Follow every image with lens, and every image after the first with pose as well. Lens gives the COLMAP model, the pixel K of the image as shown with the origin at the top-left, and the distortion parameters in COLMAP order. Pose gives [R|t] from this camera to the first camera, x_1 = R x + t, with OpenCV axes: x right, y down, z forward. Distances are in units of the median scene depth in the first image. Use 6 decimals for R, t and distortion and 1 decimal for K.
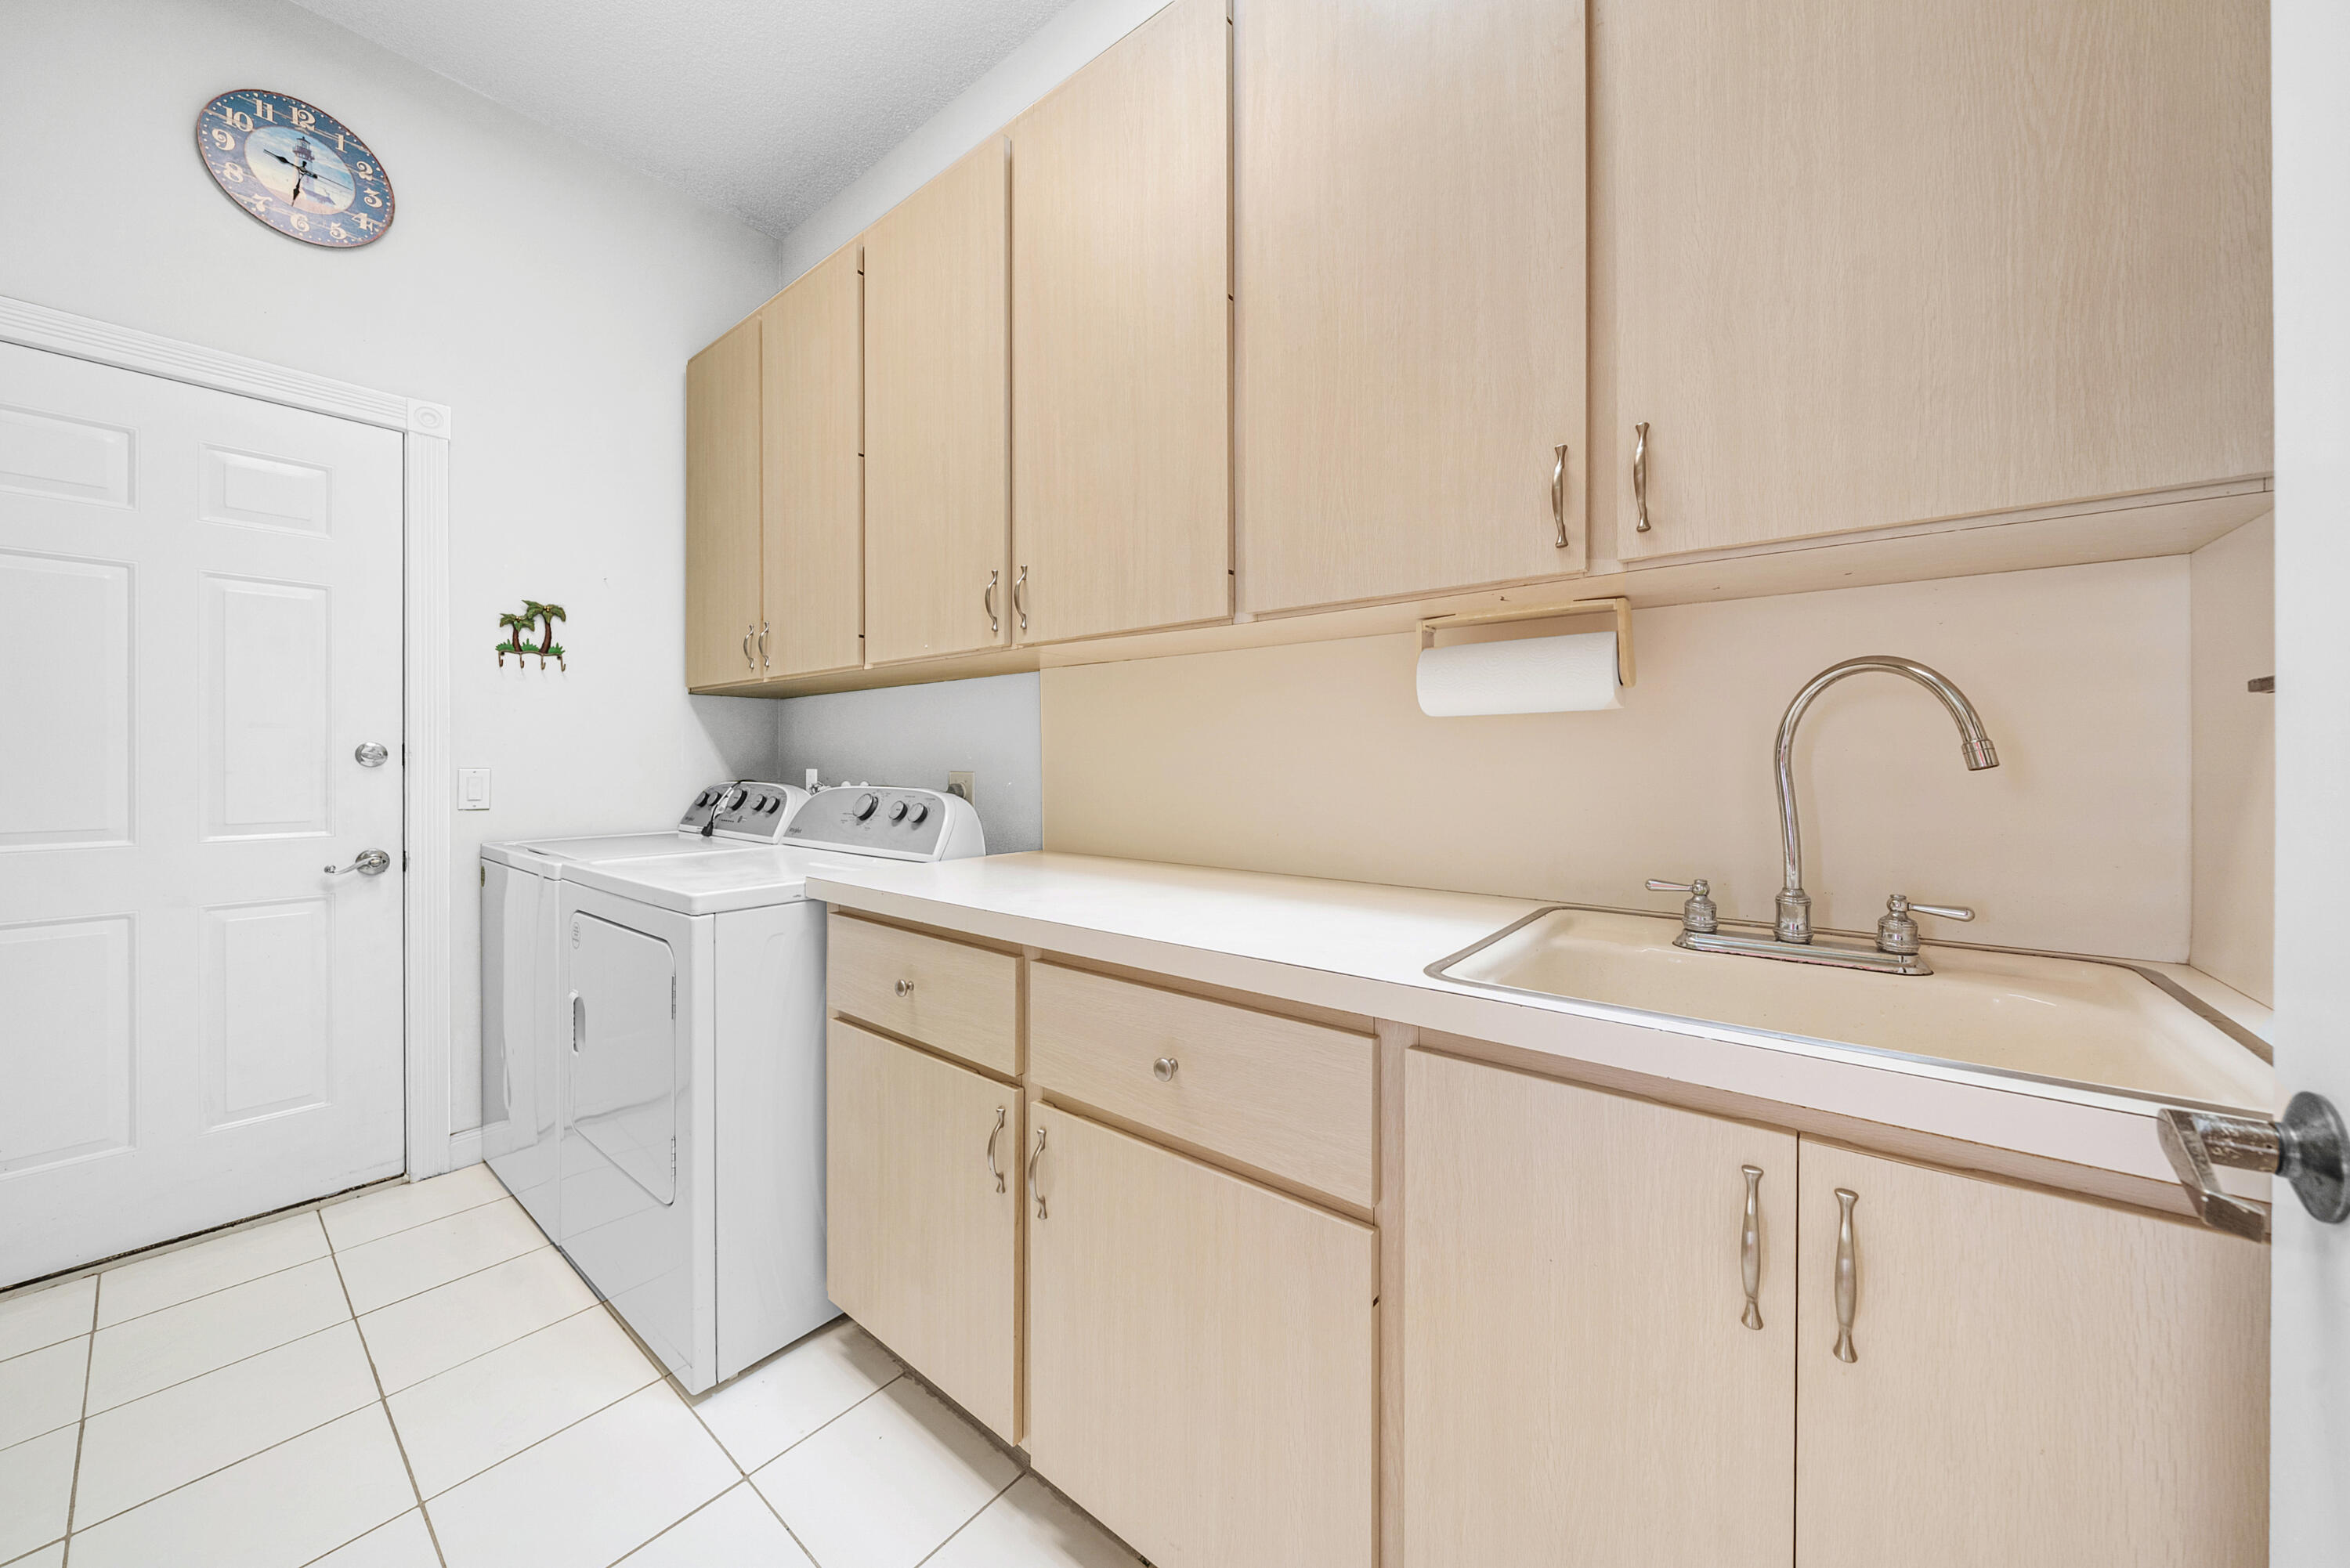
lens RADIAL K [[820.1, 0, 1178.2], [0, 820.1, 780.1], [0, 0, 1]] dist [-0.006782, -0.000378]
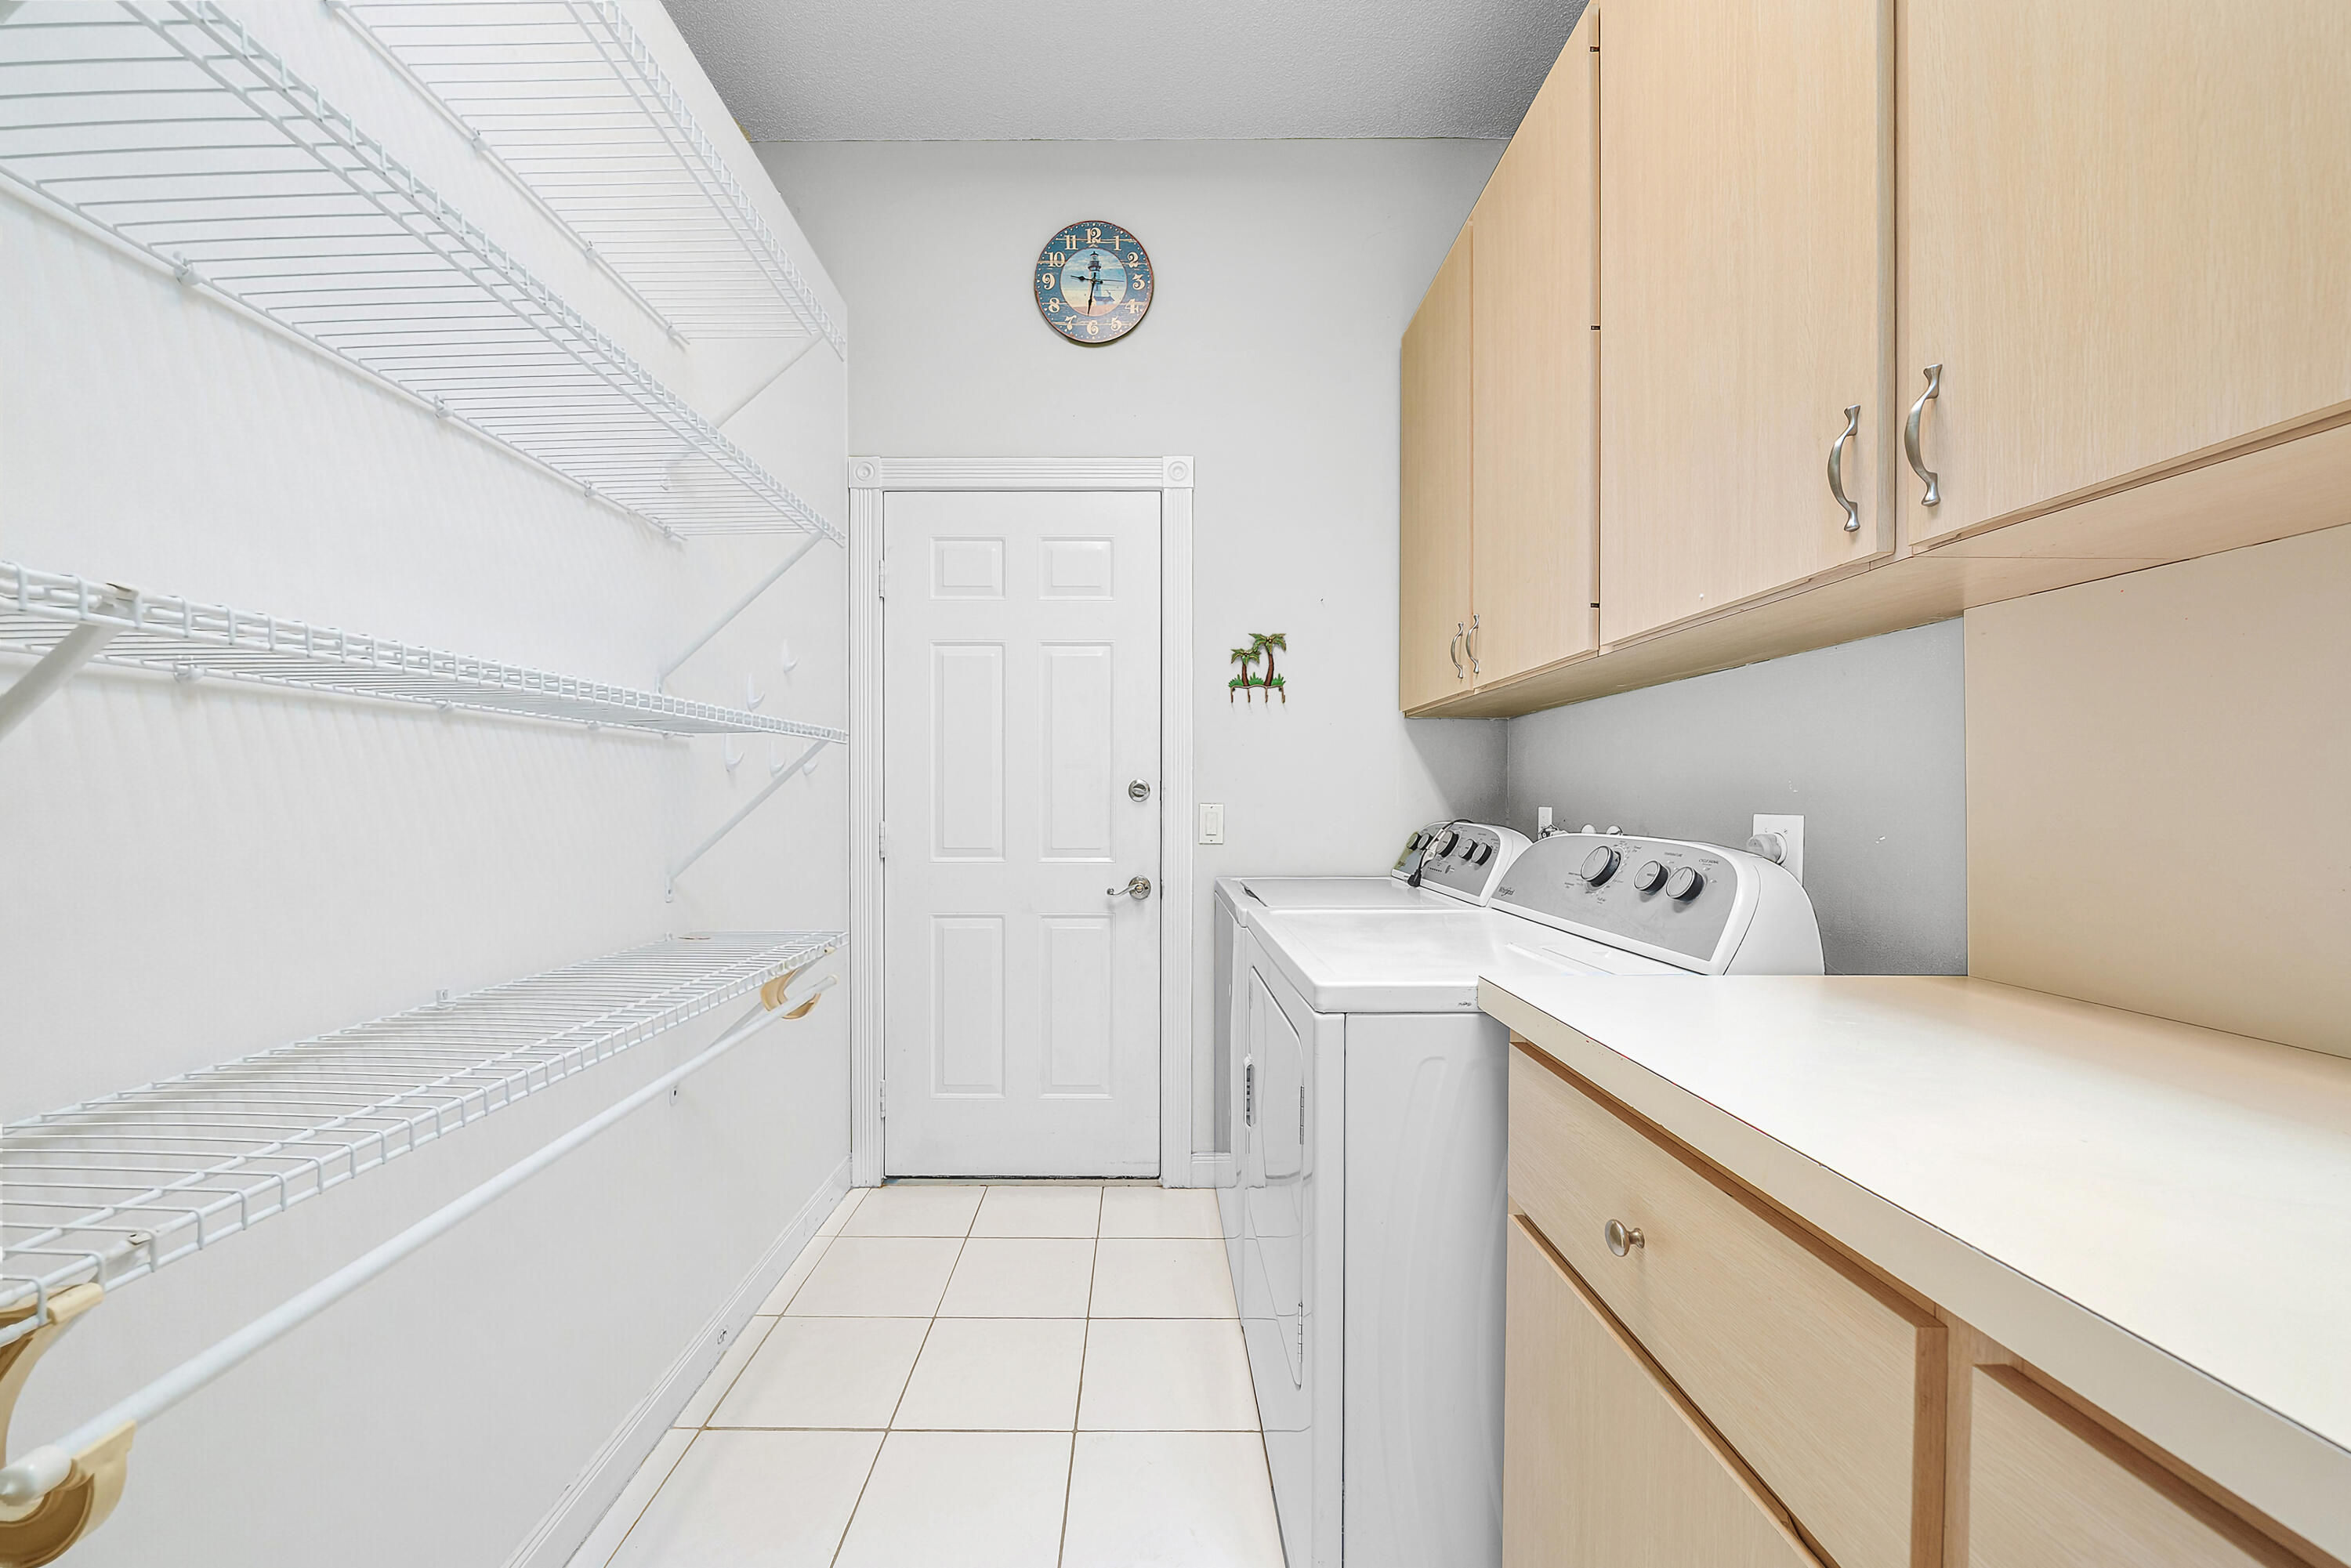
lens RADIAL K [[820.4, 0, 1185.7], [0, 820.4, 801.3], [0, 0, 1]] dist [-0.006782, -0.000378]
pose [[0.623146, 0.004253, -0.782094, -0.081613], [-0.018790, 0.999778, -0.009535, -0.007037], [0.781880, 0.020637, 0.623087, 0.353294]]
